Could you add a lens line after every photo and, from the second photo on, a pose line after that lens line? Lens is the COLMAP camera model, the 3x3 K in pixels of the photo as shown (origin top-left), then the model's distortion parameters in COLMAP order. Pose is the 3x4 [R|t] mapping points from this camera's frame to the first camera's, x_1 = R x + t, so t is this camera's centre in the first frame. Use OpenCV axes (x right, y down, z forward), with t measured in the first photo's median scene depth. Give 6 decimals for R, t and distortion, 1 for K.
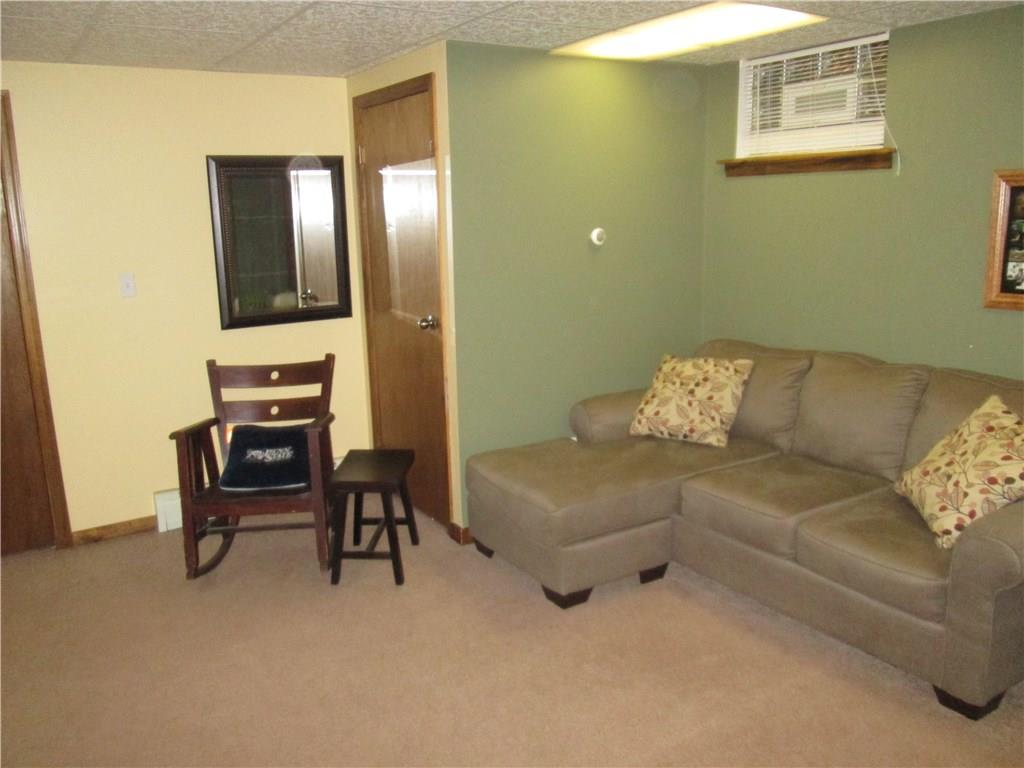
lens RADIAL K [[858.1, 0, 512.0], [0, 858.1, 384.0], [0, 0, 1]] dist [-0.044686, 0.007893]
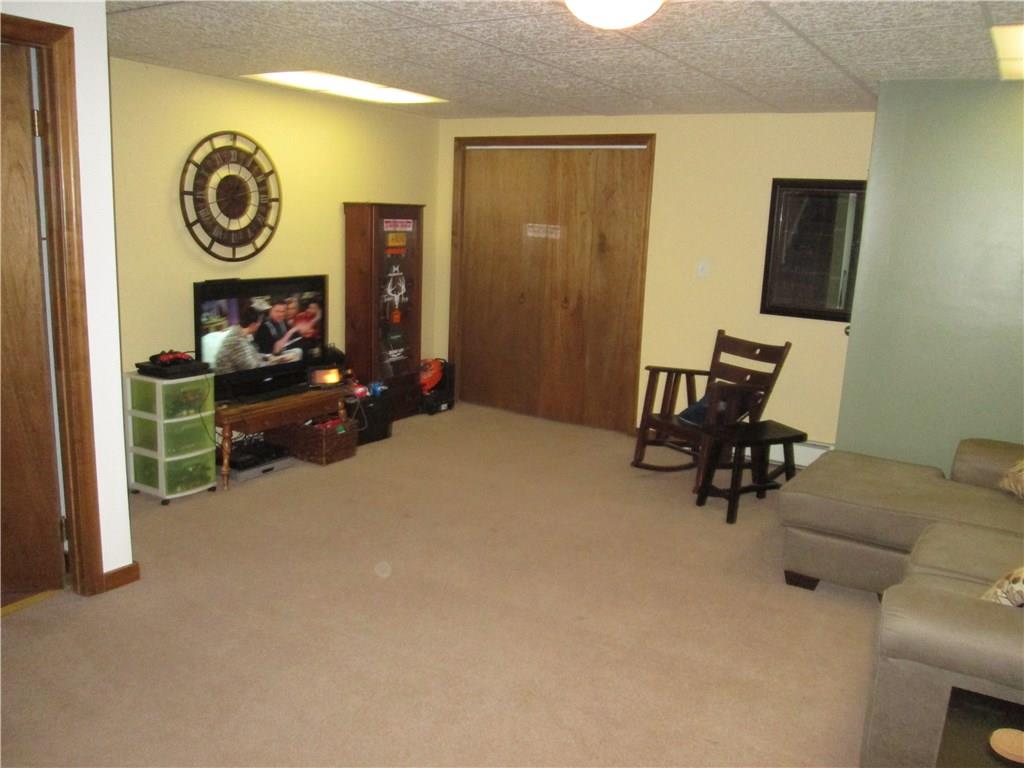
lens RADIAL K [[837.2, 0, 512.0], [0, 837.2, 384.0], [0, 0, 1]] dist [-0.087746, -0.000165]
pose [[0.443910, 0.227917, -0.866601, 0.644337], [-0.246662, 0.960830, 0.126348, -0.030012], [0.861454, 0.157670, 0.482740, 0.107068]]
